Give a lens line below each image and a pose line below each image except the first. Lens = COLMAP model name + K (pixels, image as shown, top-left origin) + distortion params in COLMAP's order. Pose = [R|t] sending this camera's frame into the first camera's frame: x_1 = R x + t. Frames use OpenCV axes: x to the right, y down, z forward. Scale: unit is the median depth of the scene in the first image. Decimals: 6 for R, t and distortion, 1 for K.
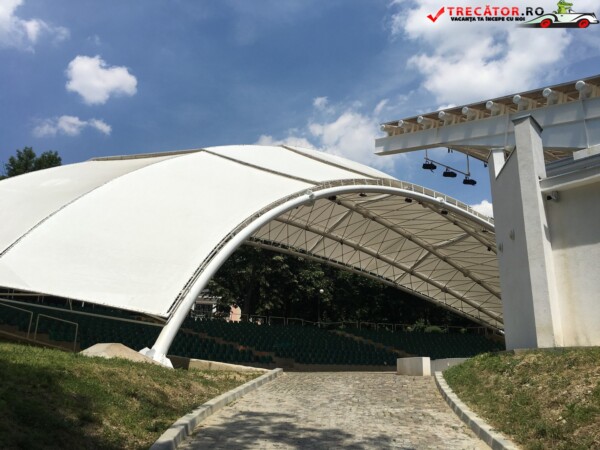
lens RADIAL K [[506.6, 0, 297.5], [0, 506.6, 225.1], [0, 0, 1]] dist [0.072042, -0.102920]
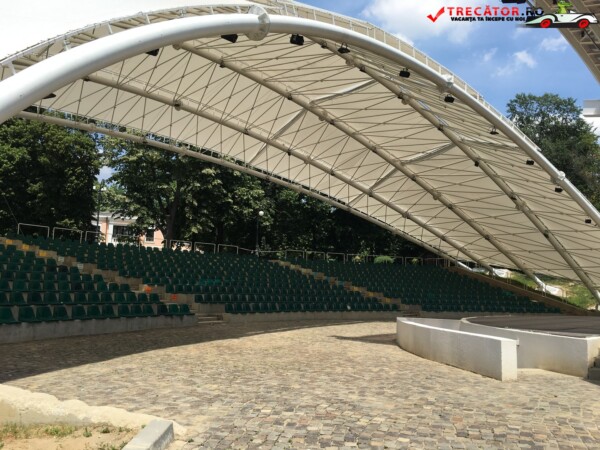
lens RADIAL K [[506.6, 0, 297.5], [0, 506.6, 225.1], [0, 0, 1]] dist [0.072042, -0.102920]
pose [[0.991374, 0.025755, 0.128505, 0.000439], [-0.043898, 0.989119, 0.140417, 0.032507], [-0.123490, -0.144847, 0.981718, 0.188498]]
